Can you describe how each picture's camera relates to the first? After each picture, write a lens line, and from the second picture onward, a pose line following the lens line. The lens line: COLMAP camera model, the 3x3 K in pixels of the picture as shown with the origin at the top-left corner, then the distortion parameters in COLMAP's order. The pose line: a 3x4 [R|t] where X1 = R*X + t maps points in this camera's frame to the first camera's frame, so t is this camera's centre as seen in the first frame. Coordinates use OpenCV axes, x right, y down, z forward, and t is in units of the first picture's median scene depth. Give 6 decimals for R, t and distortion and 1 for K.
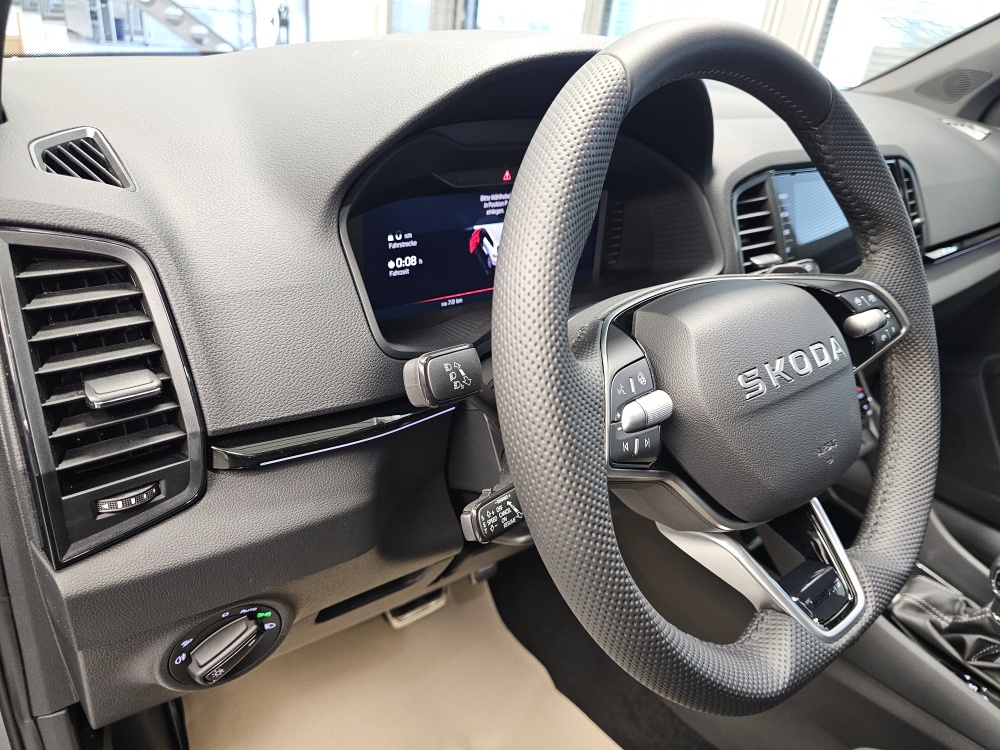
lens RADIAL K [[682.4, 0, 483.1], [0, 682.4, 356.9], [0, 0, 1]] dist [0.061547, -0.059602]
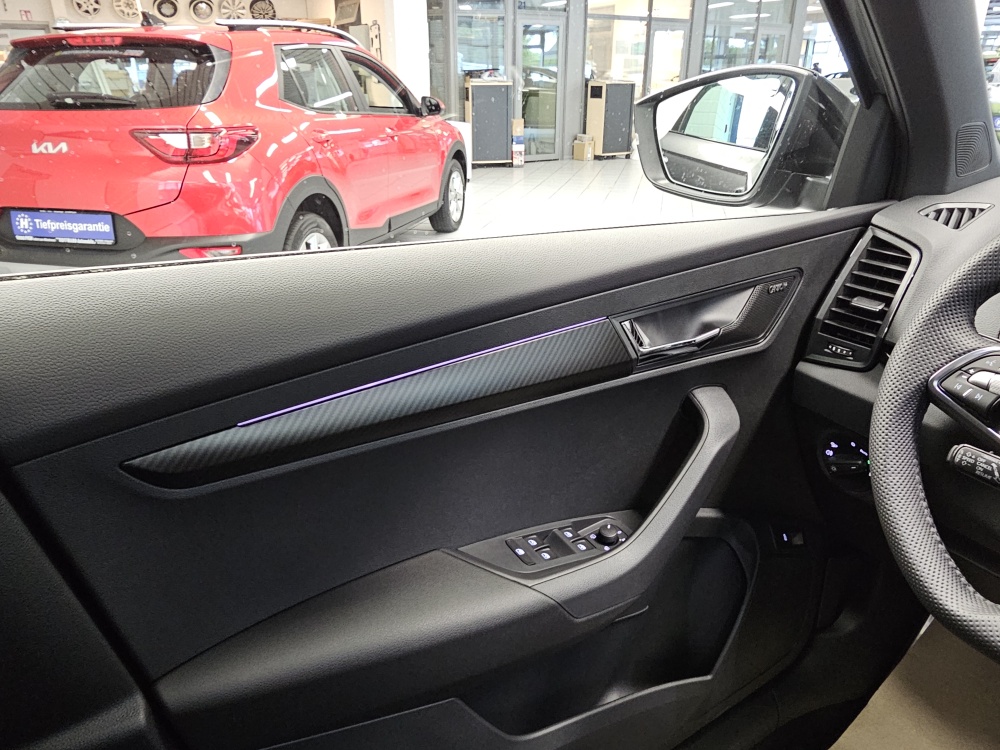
lens RADIAL K [[696.5, 0, 477.2], [0, 696.5, 366.6], [0, 0, 1]] dist [-0.013449, 0.004535]
pose [[-0.093442, 0.287154, -0.953316, 1.142863], [-0.452884, 0.840453, 0.297548, 0.075660], [0.886659, 0.459545, 0.051514, -0.077279]]
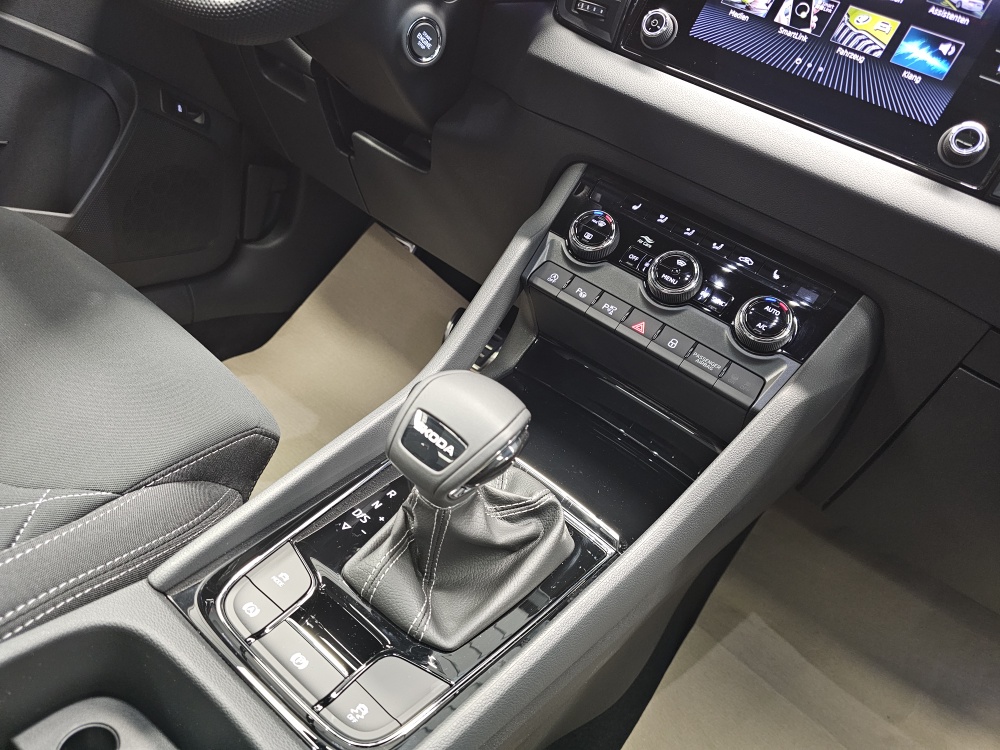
lens RADIAL K [[682.4, 0, 503.4], [0, 682.4, 367.9], [0, 0, 1]] dist [0.061547, -0.059602]
pose [[0.292594, 0.475767, -0.829478, 1.593966], [-0.646979, 0.737245, 0.194646, 0.210725], [0.704135, 0.479703, 0.523525, 0.883584]]
